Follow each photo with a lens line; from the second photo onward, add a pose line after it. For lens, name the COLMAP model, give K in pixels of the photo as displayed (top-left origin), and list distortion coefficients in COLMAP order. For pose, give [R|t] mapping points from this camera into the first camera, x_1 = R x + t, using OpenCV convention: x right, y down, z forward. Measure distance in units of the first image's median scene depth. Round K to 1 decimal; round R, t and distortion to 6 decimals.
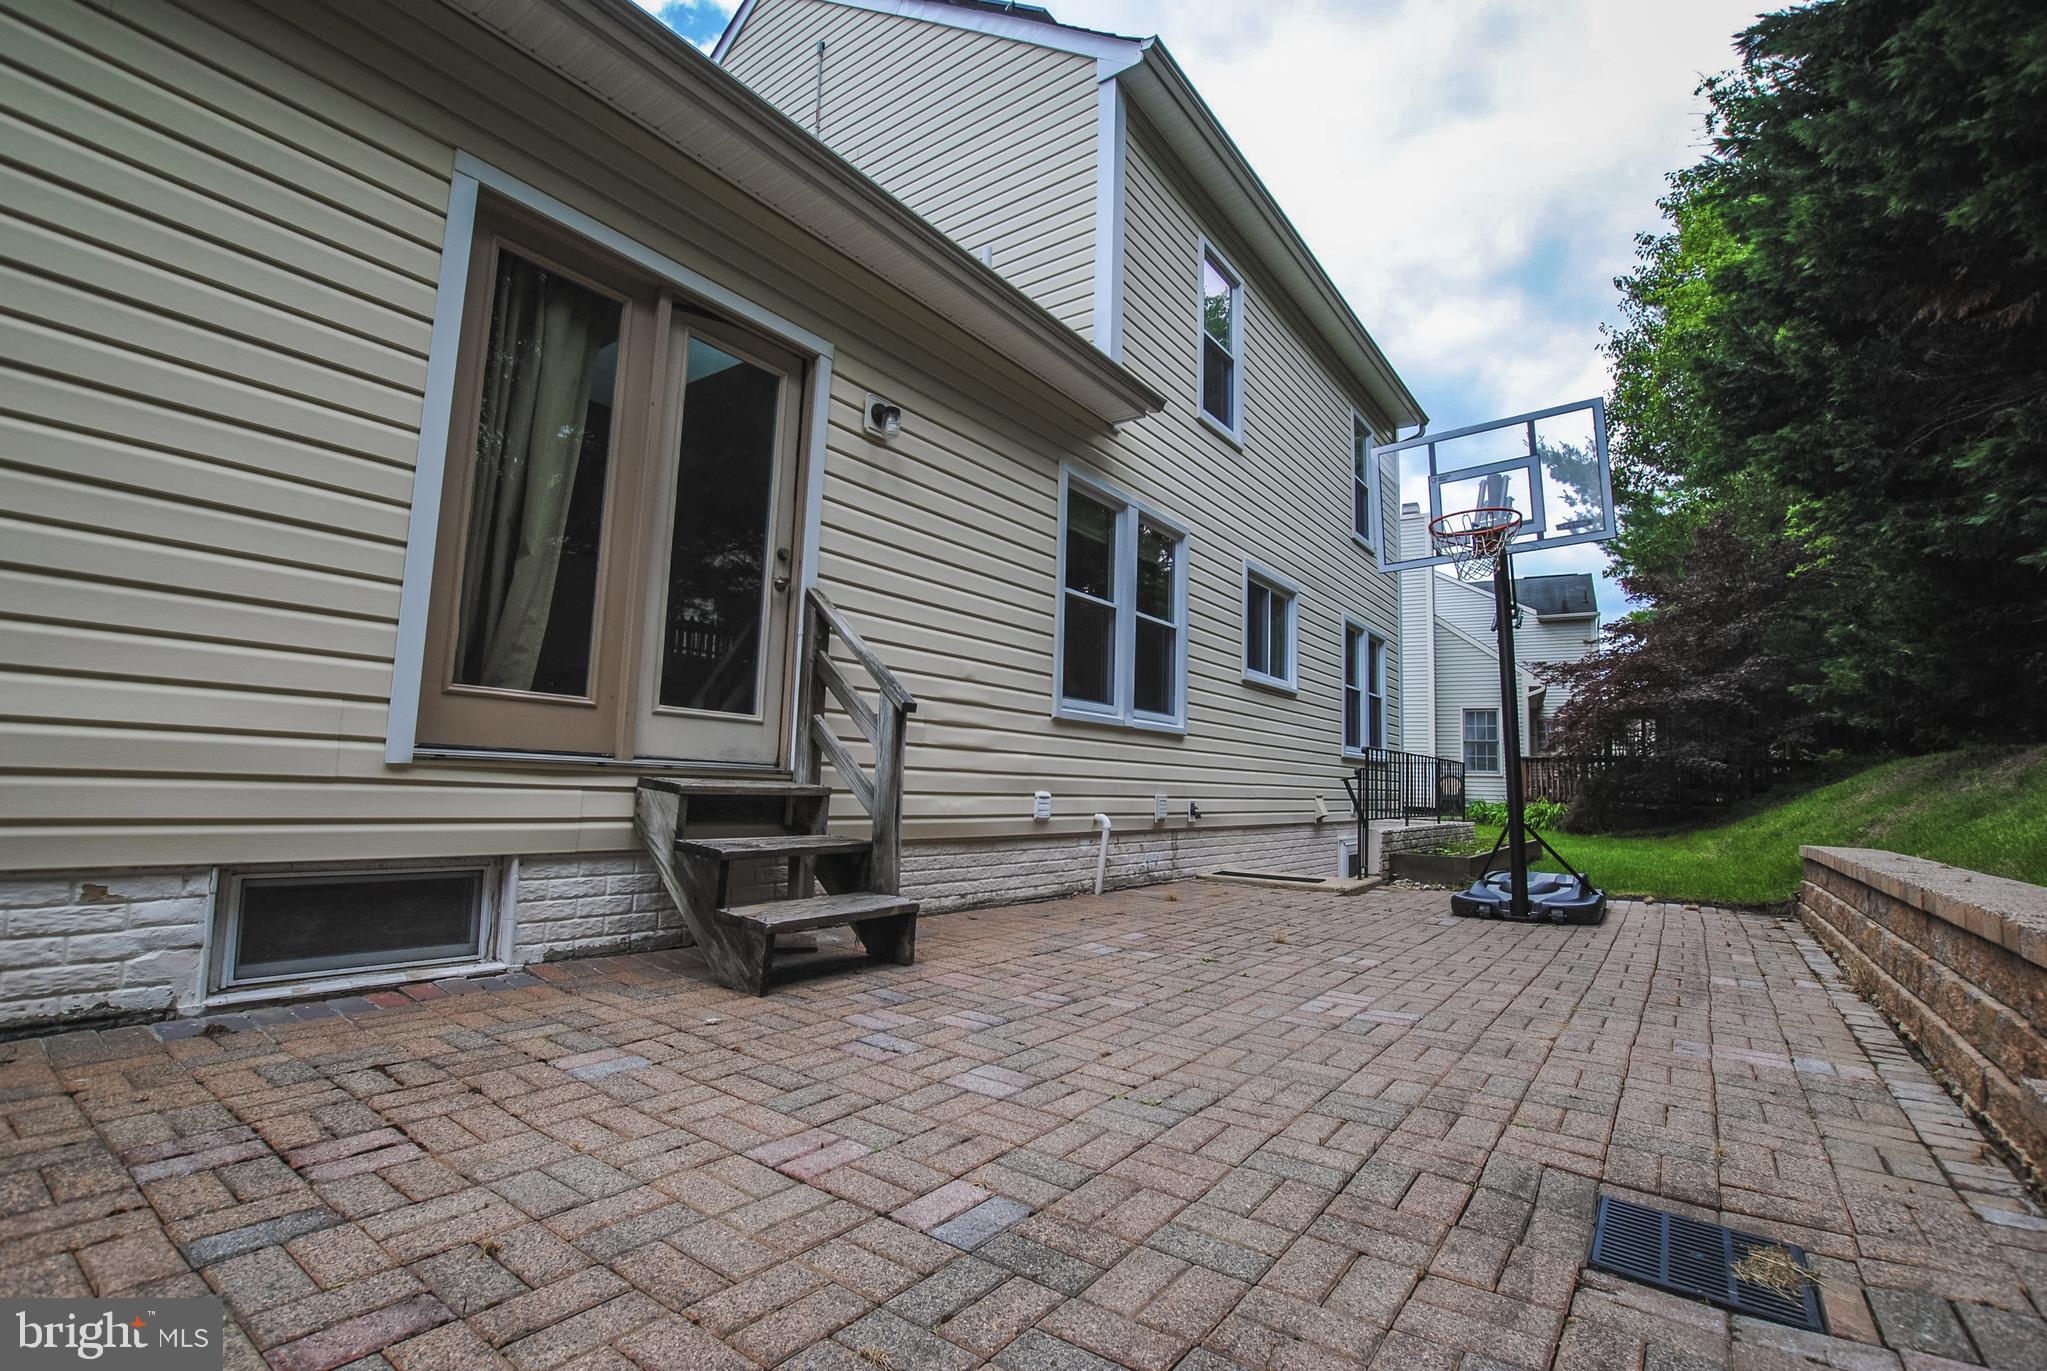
lens RADIAL K [[897.8, 0, 1022.3], [0, 897.8, 686.0], [0, 0, 1]] dist [-0.016738, -0.000614]
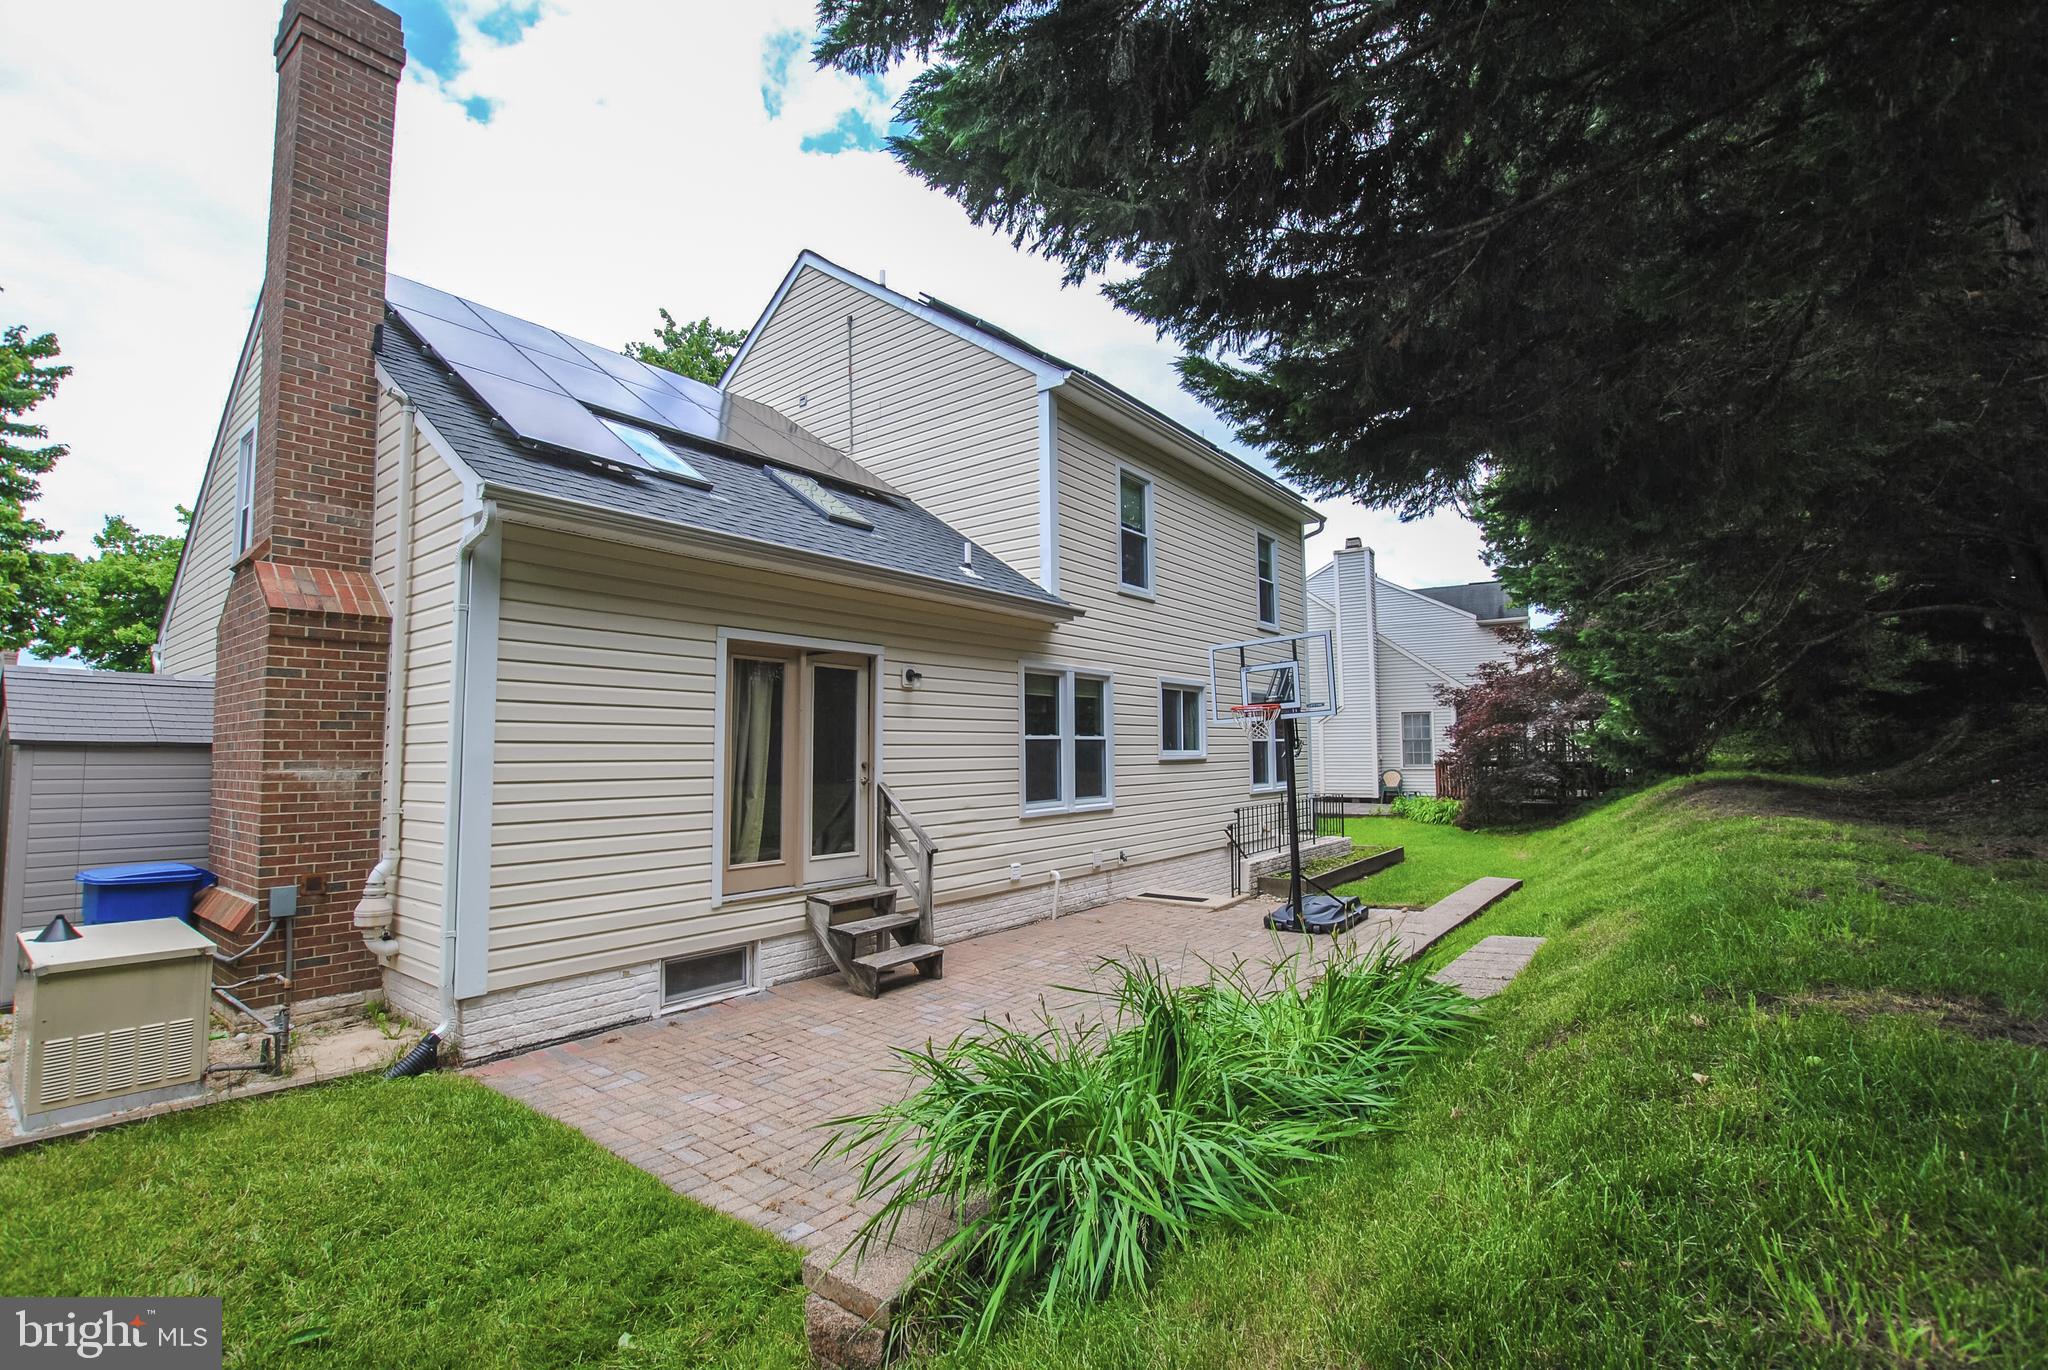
lens RADIAL K [[898.3, 0, 1027.1], [0, 898.3, 677.7], [0, 0, 1]] dist [-0.016738, -0.000614]
pose [[0.998953, -0.041232, -0.019840, 0.122281], [0.041867, 0.998588, 0.032706, -0.374912], [0.018464, -0.033502, 0.999268, -0.882983]]
